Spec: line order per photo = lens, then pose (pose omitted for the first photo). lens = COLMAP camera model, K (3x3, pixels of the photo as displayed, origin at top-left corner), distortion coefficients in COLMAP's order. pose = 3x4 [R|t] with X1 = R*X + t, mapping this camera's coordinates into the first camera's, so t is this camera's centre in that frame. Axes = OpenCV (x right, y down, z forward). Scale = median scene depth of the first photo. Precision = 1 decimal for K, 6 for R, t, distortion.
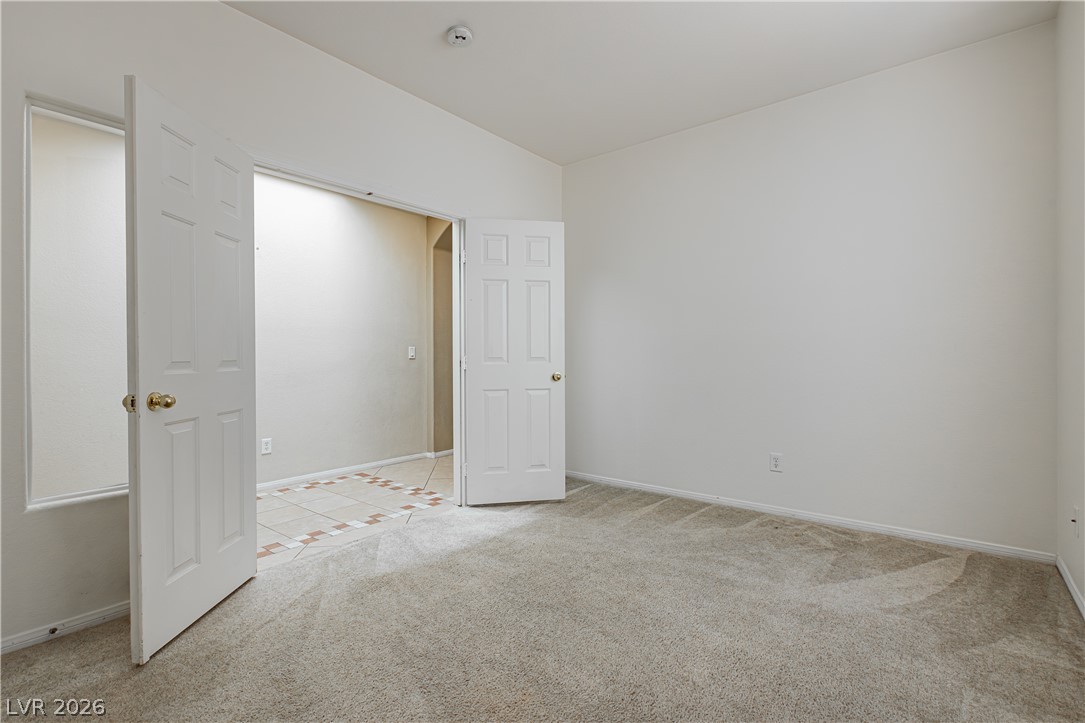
lens RADIAL K [[503.4, 0, 525.8], [0, 503.4, 353.9], [0, 0, 1]] dist [0.004098, -0.000450]
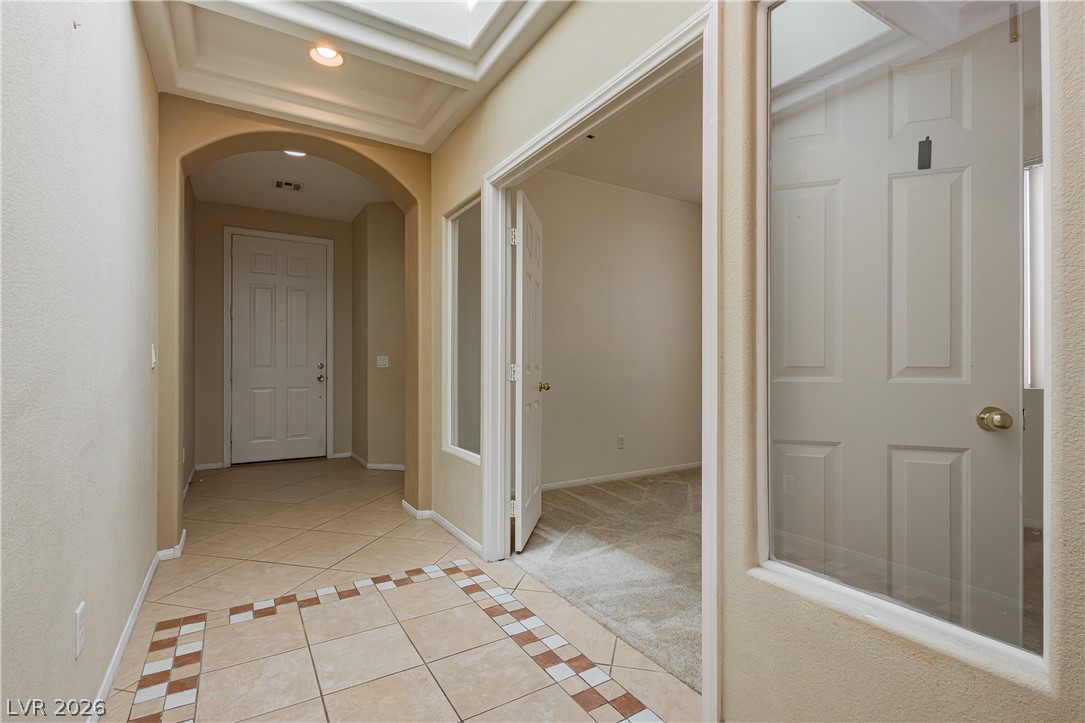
lens RADIAL K [[503.4, 0, 550.8], [0, 503.4, 363.7], [0, 0, 1]] dist [0.004098, -0.000450]
pose [[0.337987, 0.004875, 0.941138, -0.869497], [-0.000214, 0.999987, -0.005103, 0.008009], [-0.941151, 0.001524, 0.337983, 0.704544]]
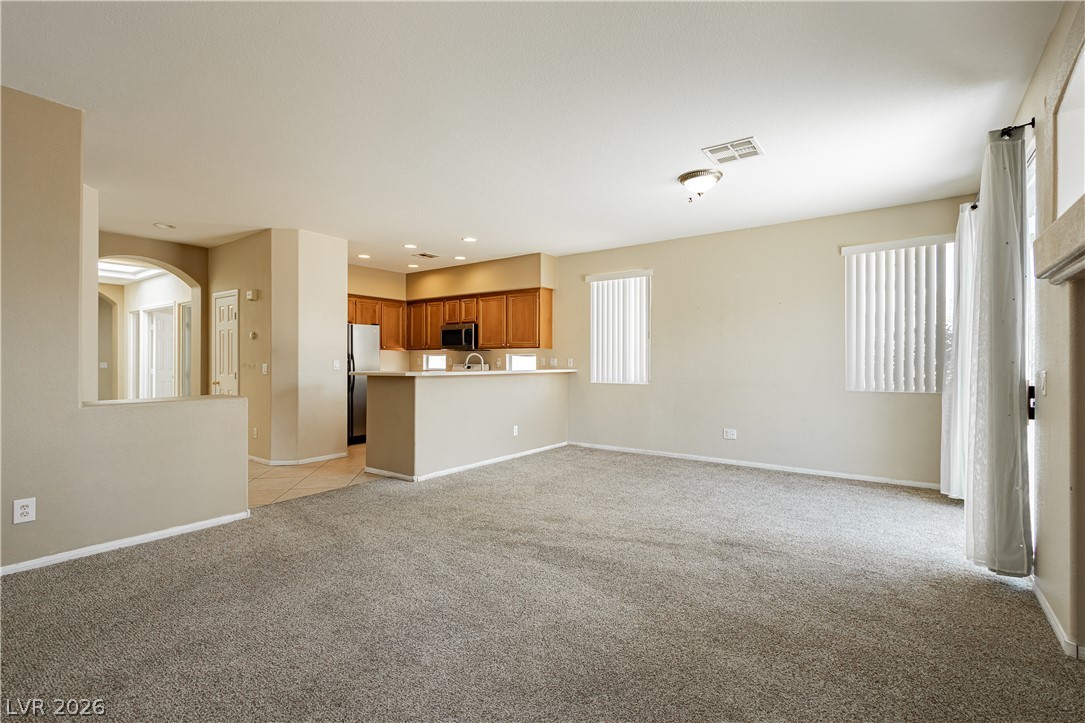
lens RADIAL K [[503.4, 0, 531.3], [0, 503.4, 364.5], [0, 0, 1]] dist [0.004098, -0.000450]
pose [[-0.000632, -0.005427, 0.999985, -2.649587], [-0.003630, 0.999979, 0.005425, -0.036263], [-0.999993, -0.003627, -0.000652, -0.860353]]
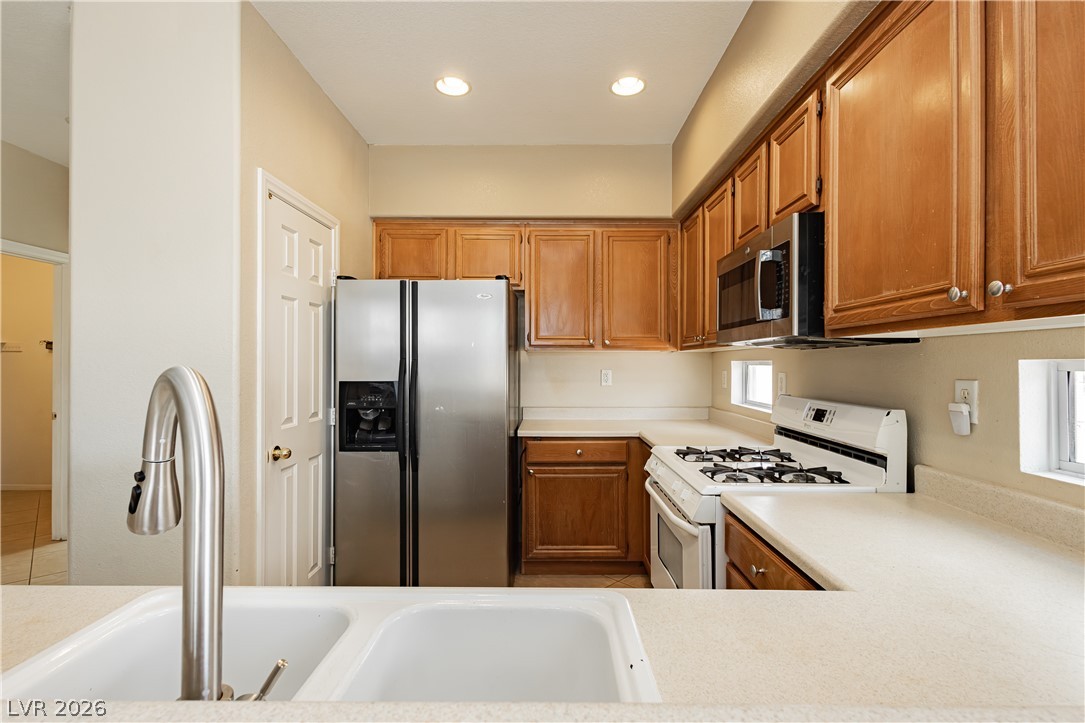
lens RADIAL K [[503.4, 0, 536.1], [0, 503.4, 368.9], [0, 0, 1]] dist [0.004098, -0.000450]
pose [[0.791018, -0.004284, 0.611778, -0.924037], [-0.004227, 0.999913, 0.012467, -0.066107], [-0.611779, -0.012448, 0.790931, -0.825531]]
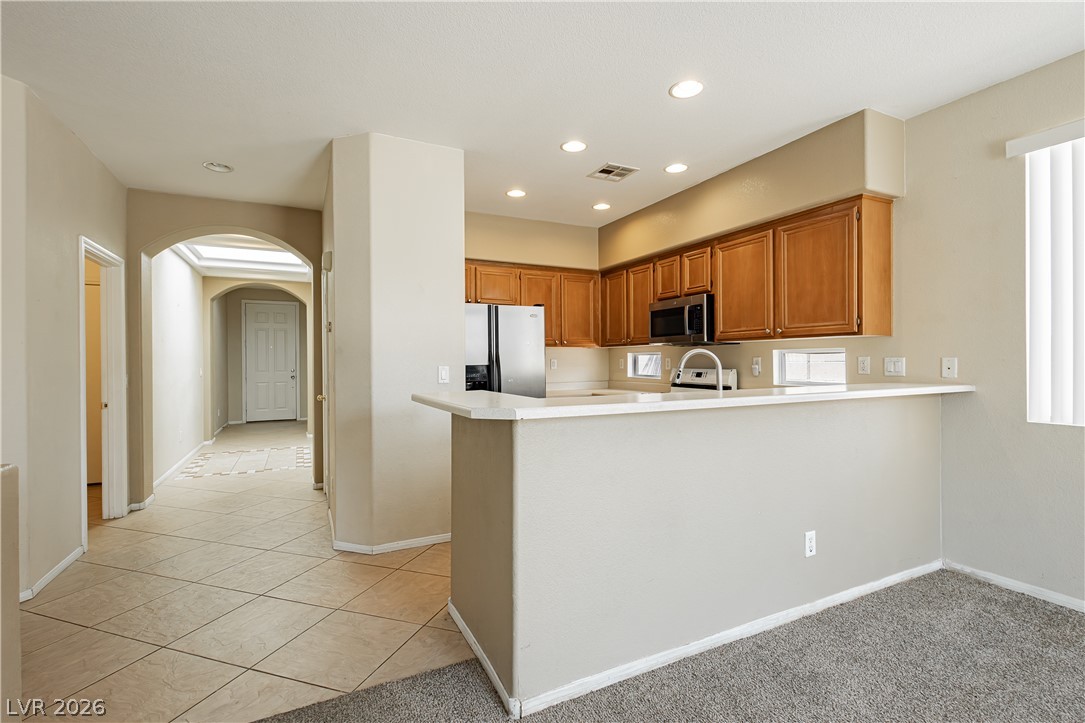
lens RADIAL K [[503.4, 0, 541.9], [0, 503.4, 363.9], [0, 0, 1]] dist [0.004098, -0.000450]
pose [[0.439179, -0.009264, 0.898352, -1.680500], [0.005493, 0.999956, 0.007627, -0.049556], [-0.898383, 0.001585, 0.439210, -0.782023]]
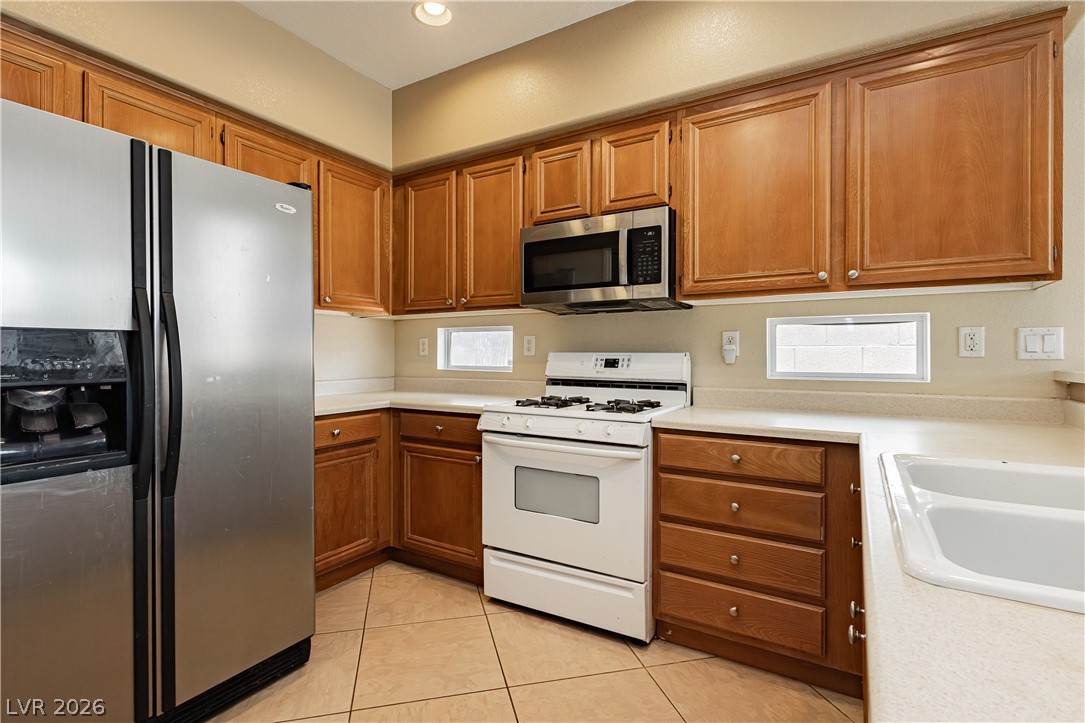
lens RADIAL K [[503.4, 0, 540.8], [0, 503.4, 363.8], [0, 0, 1]] dist [0.004098, -0.000450]
pose [[-0.128285, -0.017951, 0.991575, -1.050894], [-0.004991, 0.999835, 0.017455, -0.020814], [-0.991725, -0.002710, -0.128354, -0.382510]]
